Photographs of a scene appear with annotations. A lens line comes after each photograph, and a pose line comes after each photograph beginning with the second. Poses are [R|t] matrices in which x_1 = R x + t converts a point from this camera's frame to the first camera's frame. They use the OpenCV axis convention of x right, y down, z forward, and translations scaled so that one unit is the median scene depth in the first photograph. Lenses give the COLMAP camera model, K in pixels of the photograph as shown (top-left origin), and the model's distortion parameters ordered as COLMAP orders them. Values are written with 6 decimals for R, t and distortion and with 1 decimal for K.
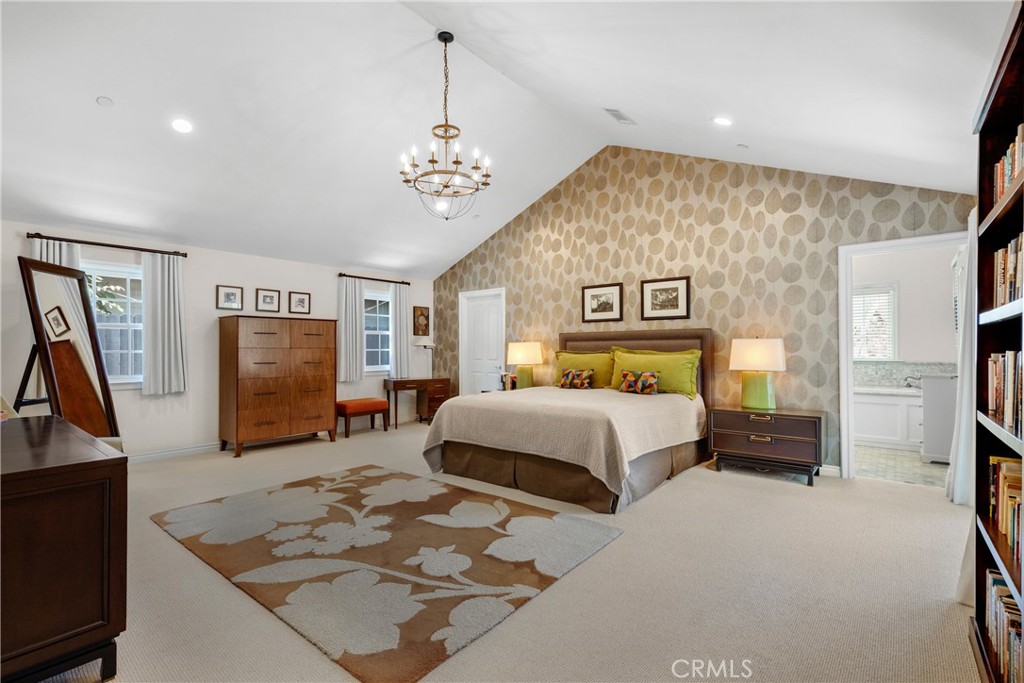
lens RADIAL K [[471.3, 0, 508.3], [0, 471.3, 340.9], [0, 0, 1]] dist [0.001659, 0.000257]
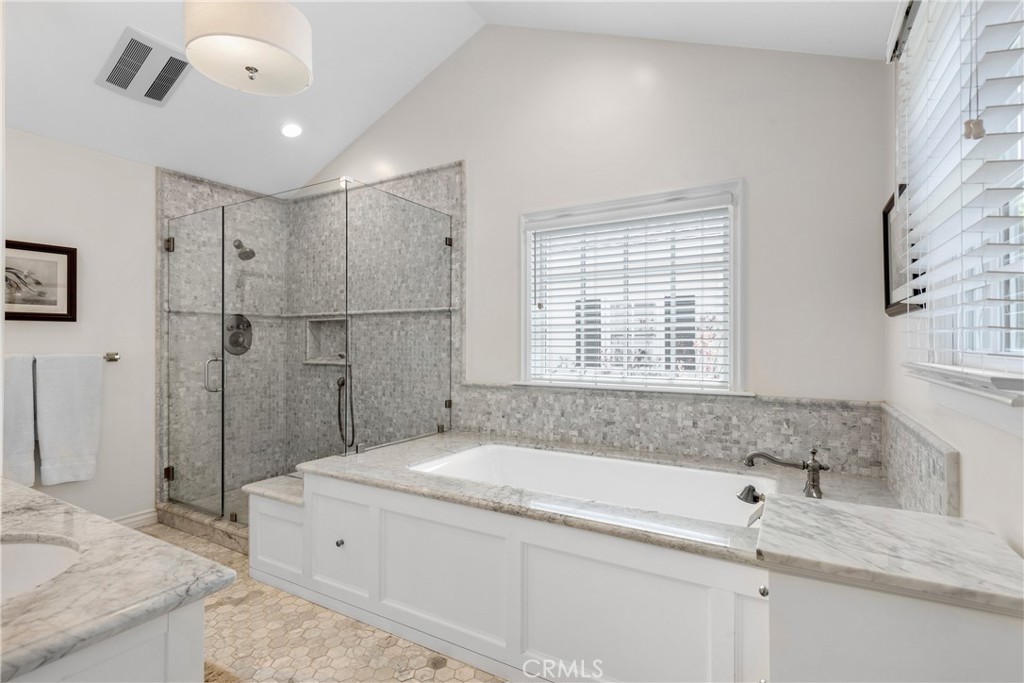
lens RADIAL K [[471.3, 0, 517.0], [0, 471.3, 343.3], [0, 0, 1]] dist [0.001659, 0.000257]
pose [[0.987698, 0.011653, 0.155942, 0.593329], [-0.011964, 0.999928, 0.001053, 0.003791], [-0.155918, -0.002906, 0.987766, 0.662062]]
